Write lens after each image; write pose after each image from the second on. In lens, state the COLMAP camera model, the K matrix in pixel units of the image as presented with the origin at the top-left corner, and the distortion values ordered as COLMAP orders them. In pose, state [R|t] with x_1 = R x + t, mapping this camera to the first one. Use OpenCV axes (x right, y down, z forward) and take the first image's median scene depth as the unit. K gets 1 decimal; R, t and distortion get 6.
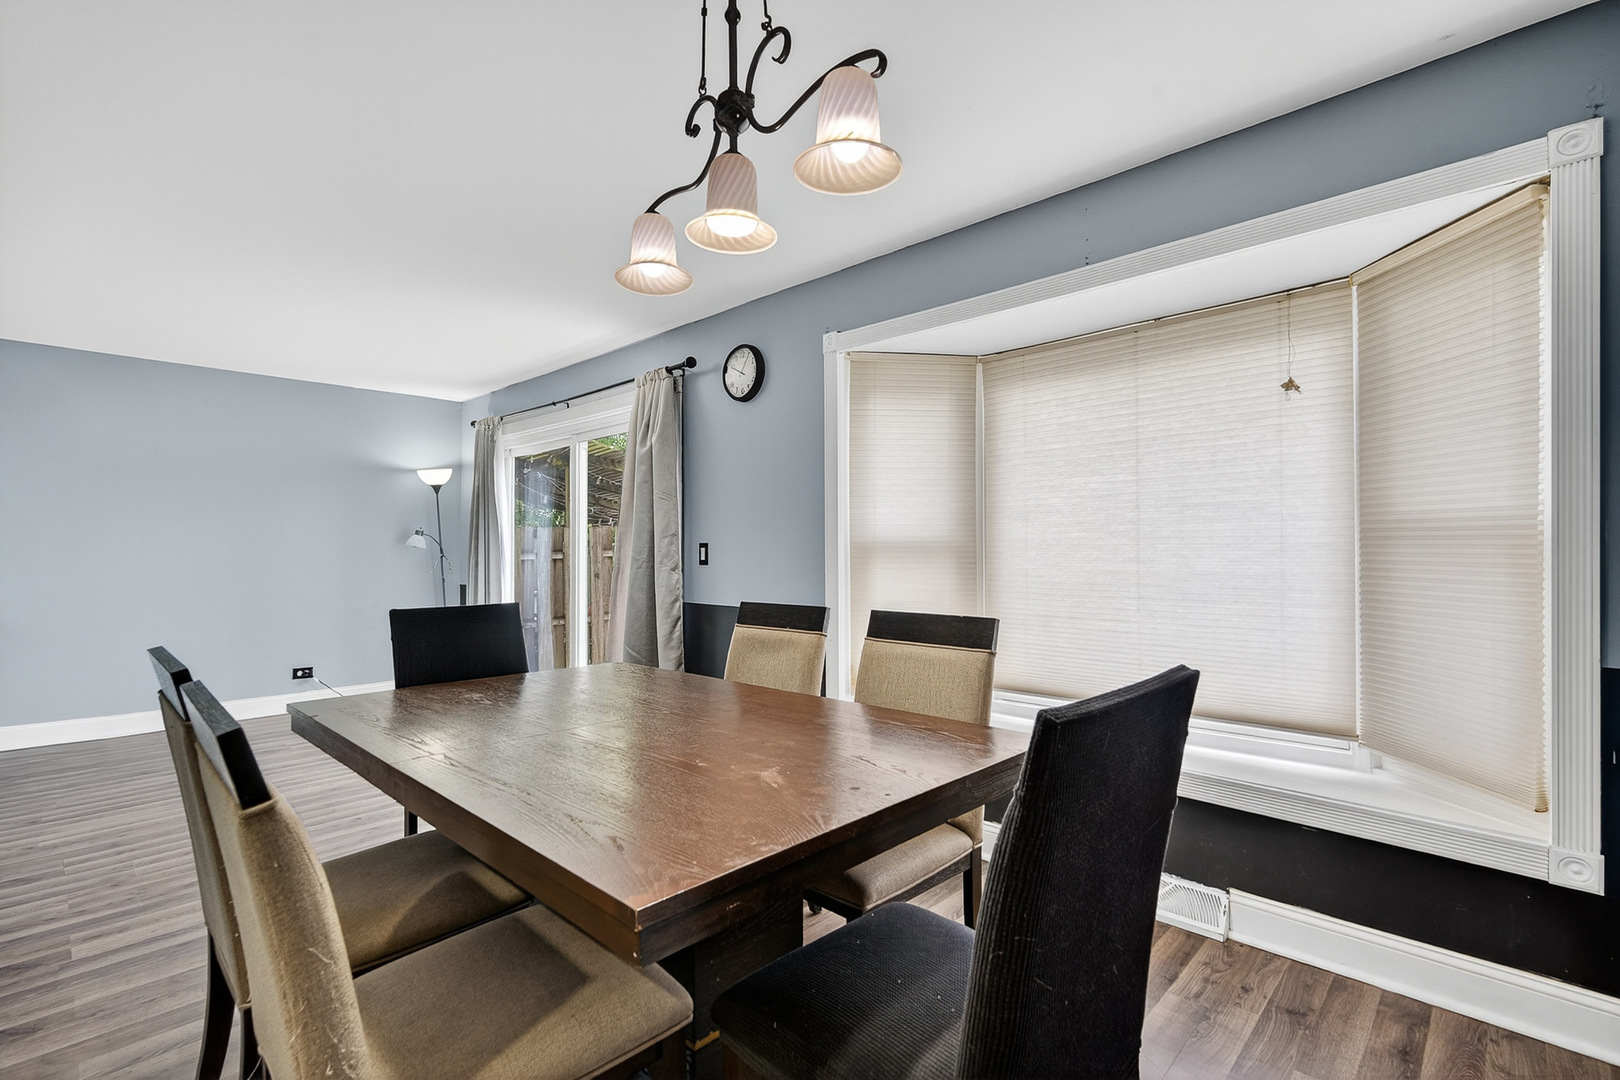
lens RADIAL K [[734.3, 0, 809.0], [0, 734.3, 554.5], [0, 0, 1]] dist [0.016434, 0.001478]
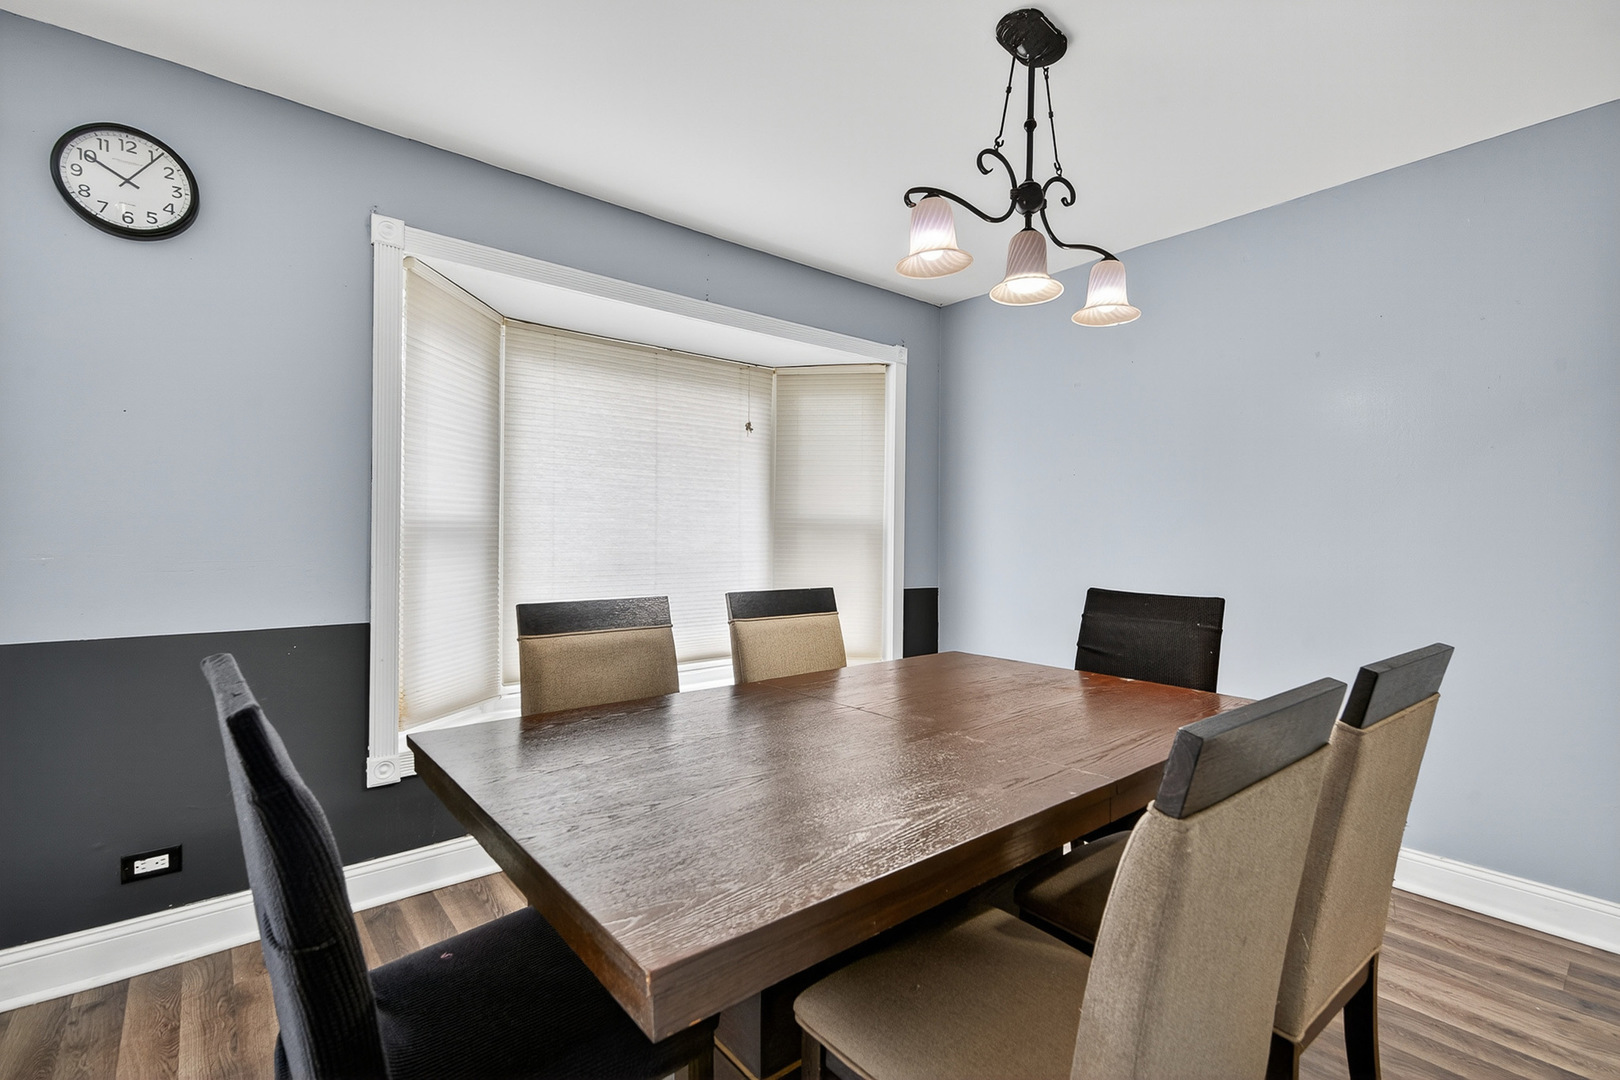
lens RADIAL K [[734.3, 0, 801.5], [0, 734.3, 532.7], [0, 0, 1]] dist [0.016434, 0.001478]
pose [[0.129911, 0.010626, 0.991469, -0.717821], [-0.003911, 0.999940, -0.010205, 0.001892], [-0.991518, -0.002552, 0.129945, 0.612322]]
